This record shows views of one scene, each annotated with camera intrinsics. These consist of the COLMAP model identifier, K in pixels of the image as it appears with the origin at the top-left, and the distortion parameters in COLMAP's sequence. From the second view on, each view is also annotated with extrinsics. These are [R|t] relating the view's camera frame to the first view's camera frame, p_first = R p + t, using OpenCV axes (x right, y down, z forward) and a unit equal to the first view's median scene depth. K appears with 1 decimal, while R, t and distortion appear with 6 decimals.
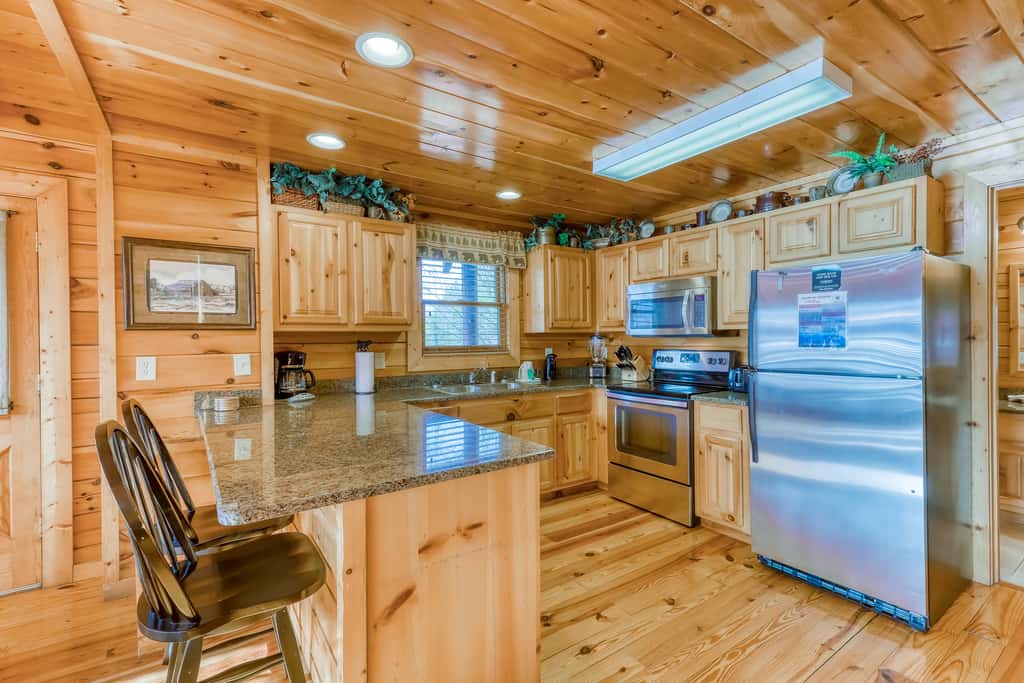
lens RADIAL K [[456.3, 0, 518.6], [0, 456.3, 343.9], [0, 0, 1]] dist [0.000177, 0.000649]
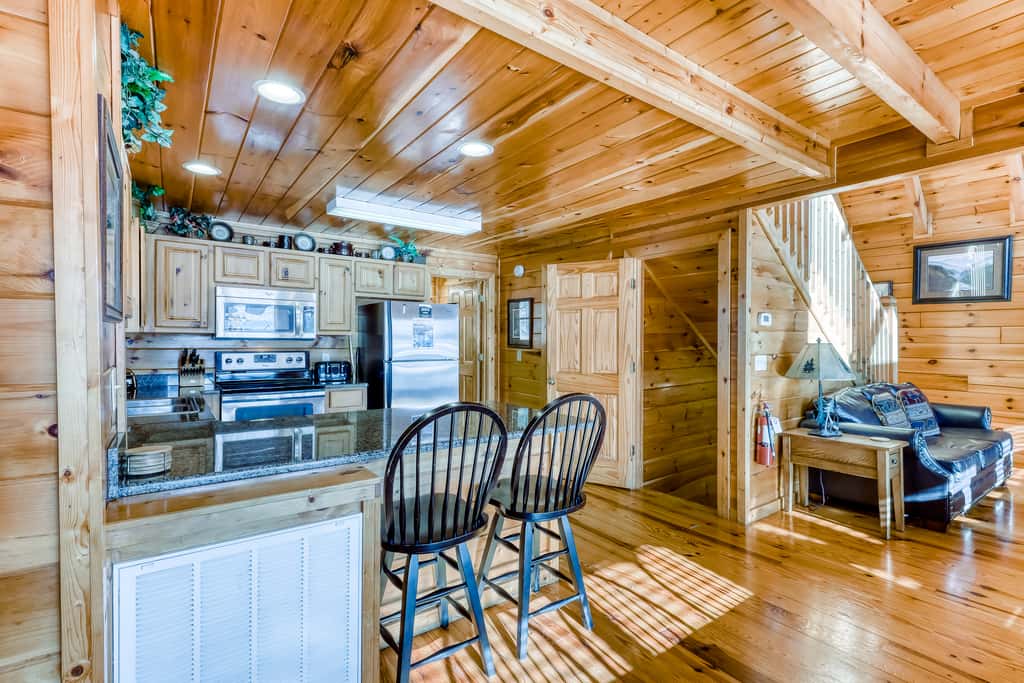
lens RADIAL K [[475.5, 0, 512.9], [0, 475.5, 340.8], [0, 0, 1]] dist [0.004307, -0.001788]
pose [[-0.008803, 0.005821, 0.999944, -1.154662], [0.005578, 0.999968, -0.005772, -0.003639], [-0.999946, 0.005527, -0.008836, 0.552757]]
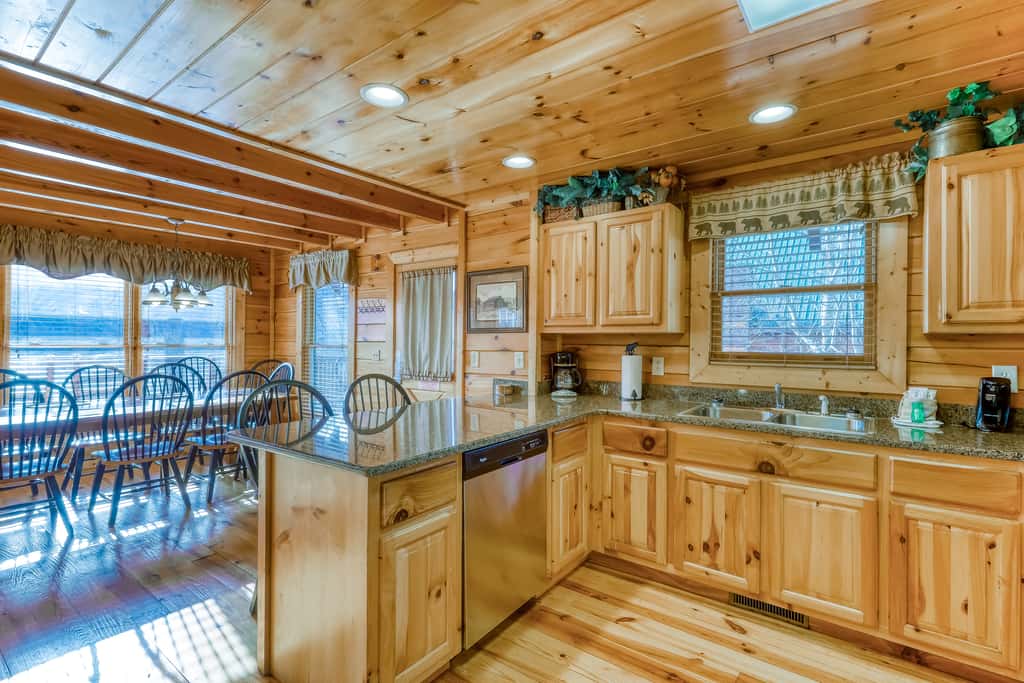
lens RADIAL K [[475.5, 0, 513.2], [0, 475.5, 341.8], [0, 0, 1]] dist [0.004307, -0.001788]
pose [[0.308802, 0.013968, -0.951024, 0.502186], [-0.017651, 0.999804, 0.008953, -0.013423], [0.950963, 0.014022, 0.308988, 0.466623]]
